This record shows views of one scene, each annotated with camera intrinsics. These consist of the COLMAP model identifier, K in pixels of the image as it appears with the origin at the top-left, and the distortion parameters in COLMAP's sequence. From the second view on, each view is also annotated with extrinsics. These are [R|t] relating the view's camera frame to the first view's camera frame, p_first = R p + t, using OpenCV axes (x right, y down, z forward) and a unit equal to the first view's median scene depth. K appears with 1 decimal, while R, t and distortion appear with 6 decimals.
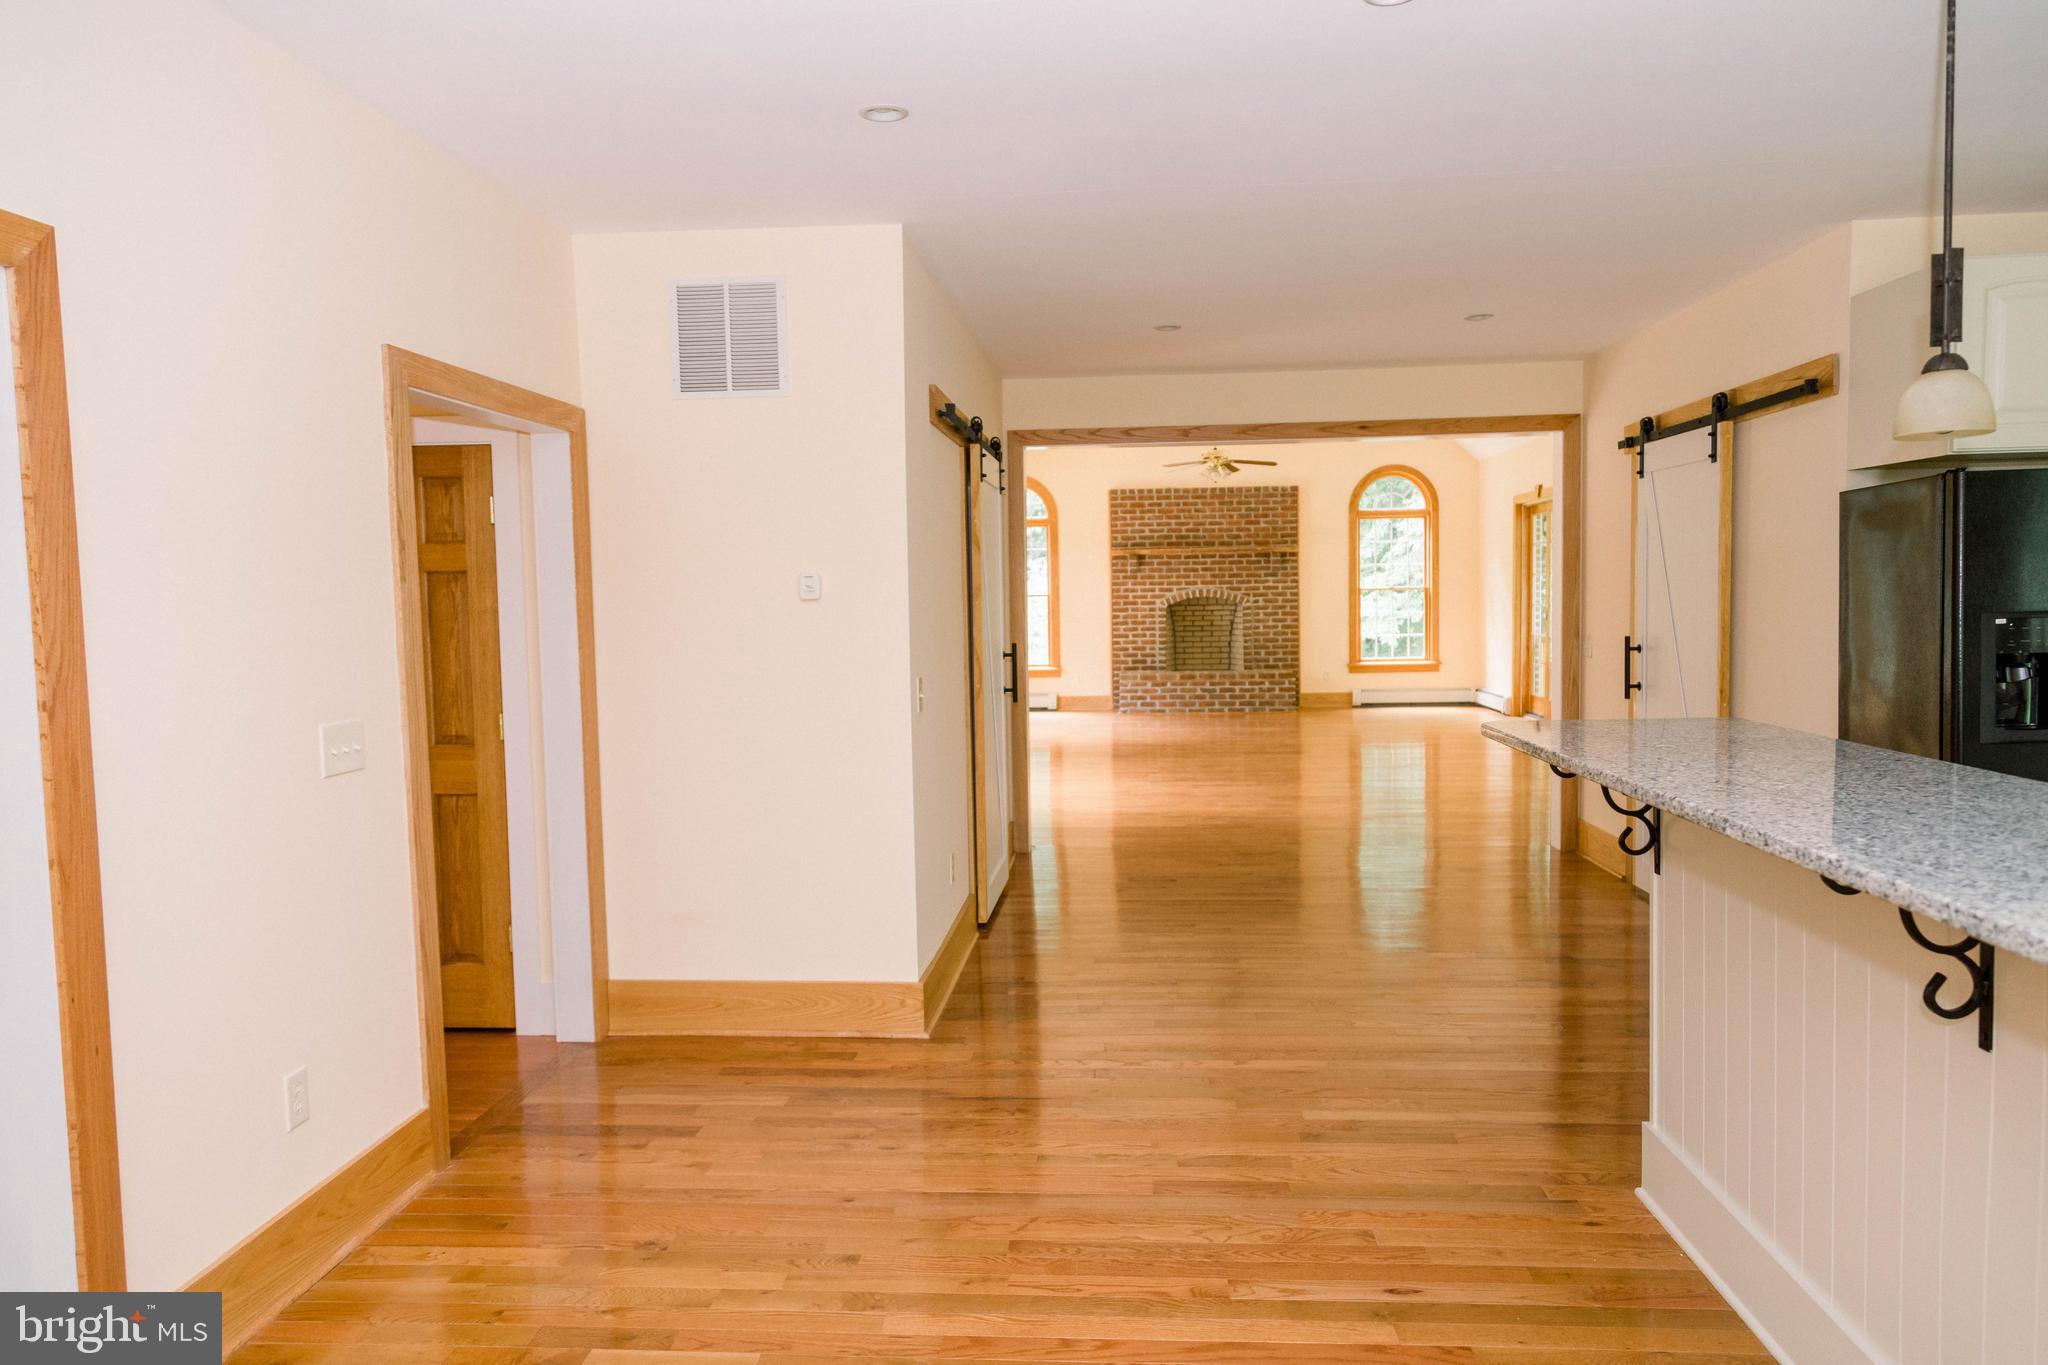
lens RADIAL K [[1368.3, 0, 1023.0], [0, 1368.3, 693.1], [0, 0, 1]] dist [0.008872, 0.003267]
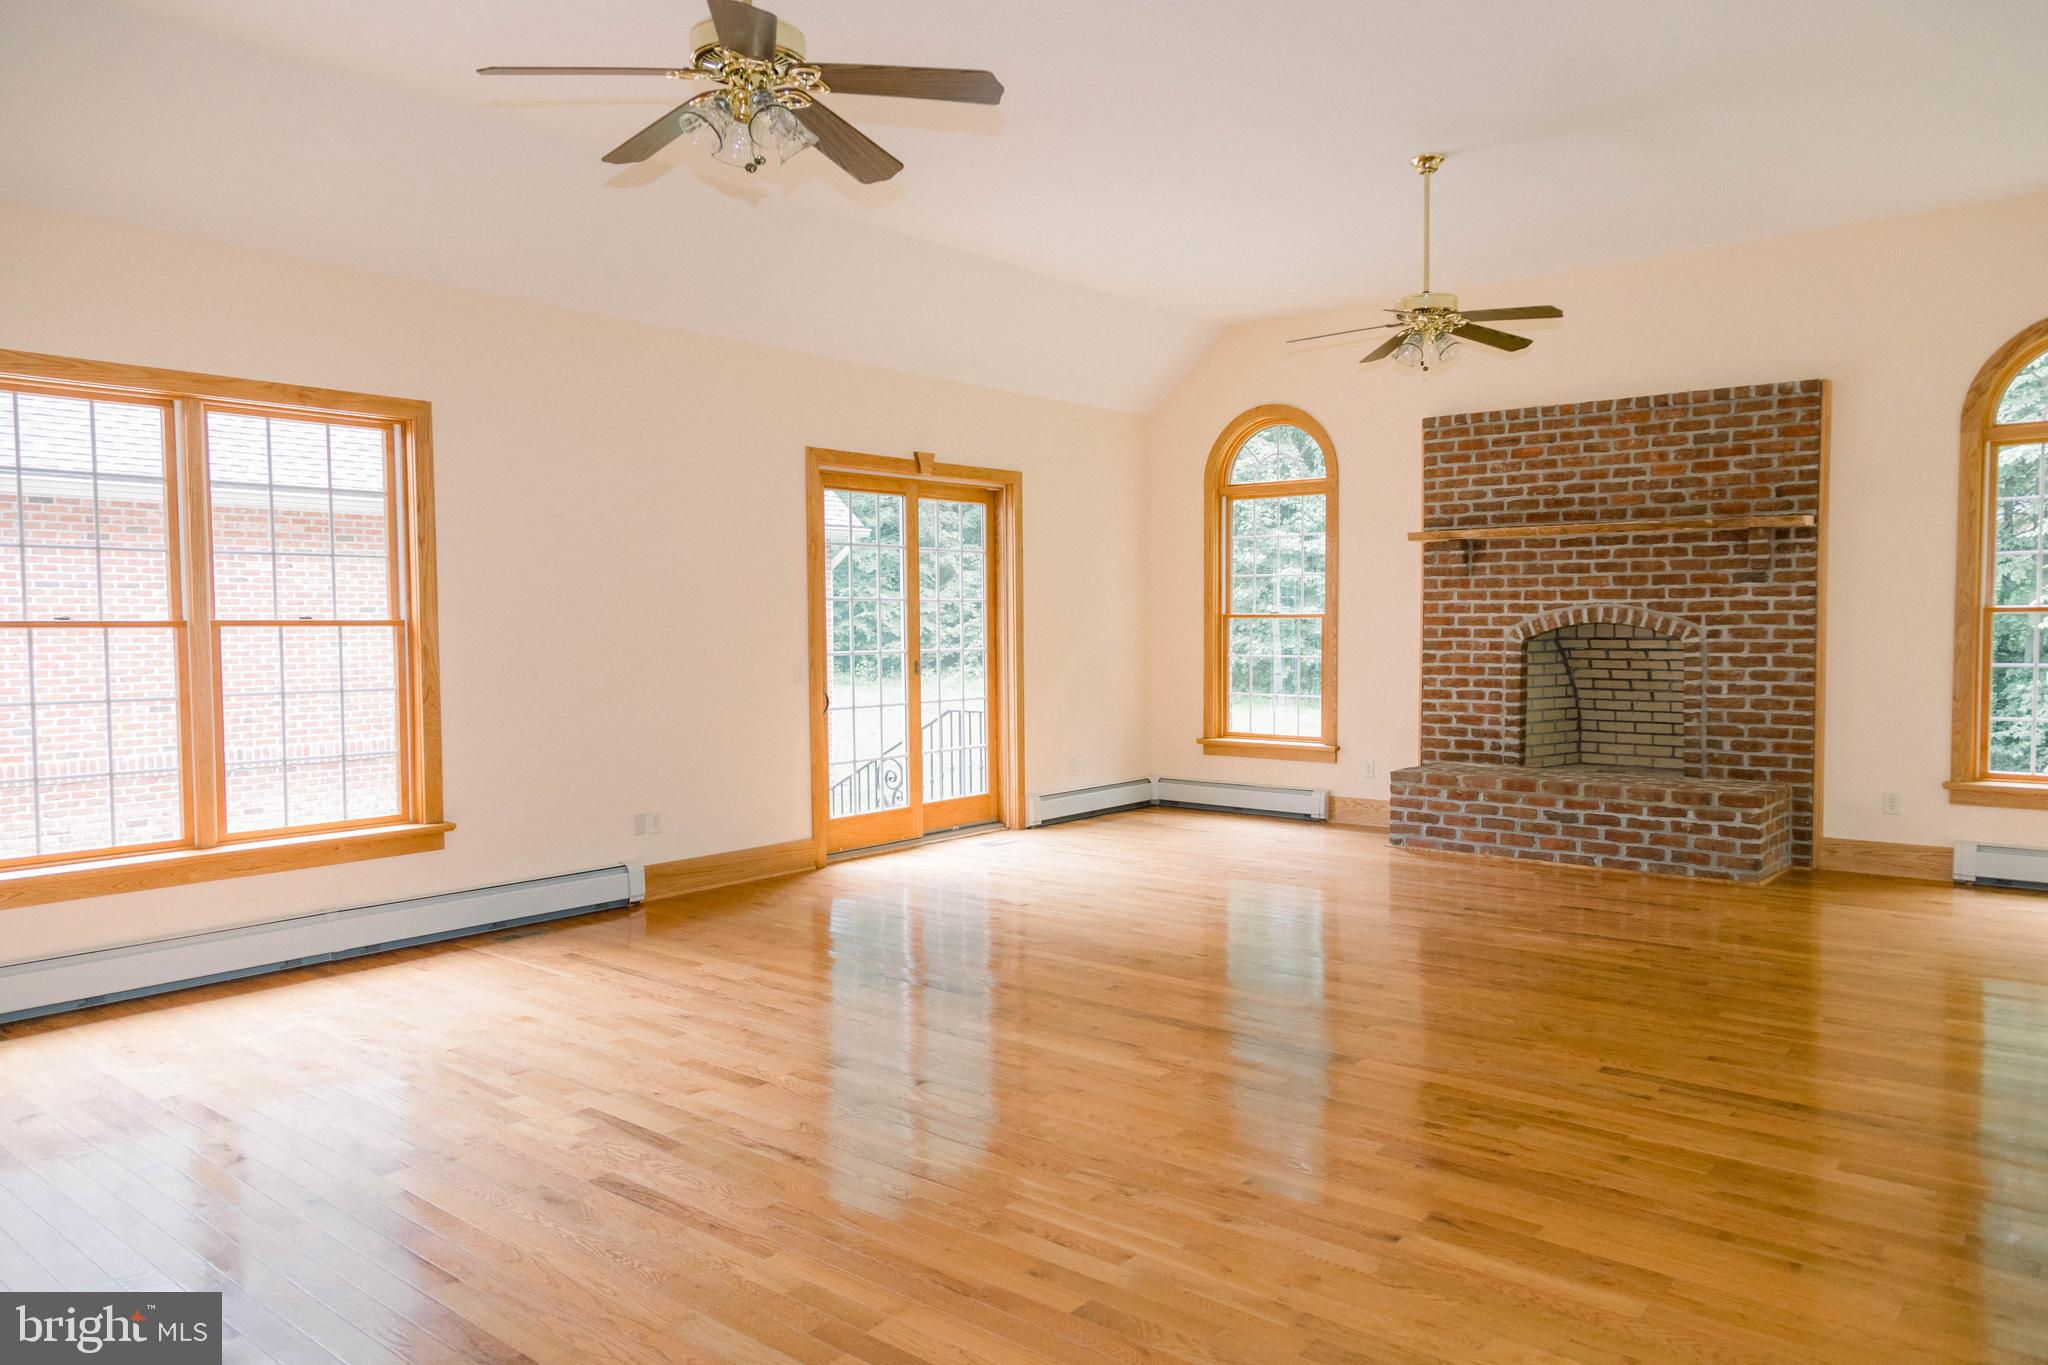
lens RADIAL K [[1386.8, 0, 1018.3], [0, 1386.8, 695.3], [0, 0, 1]] dist [0.008175, 0.000860]
pose [[0.814843, 0.044615, -0.577962, 0.252718], [-0.048938, 0.998769, 0.008104, -0.038198], [0.577612, 0.021680, 0.816023, 0.473622]]
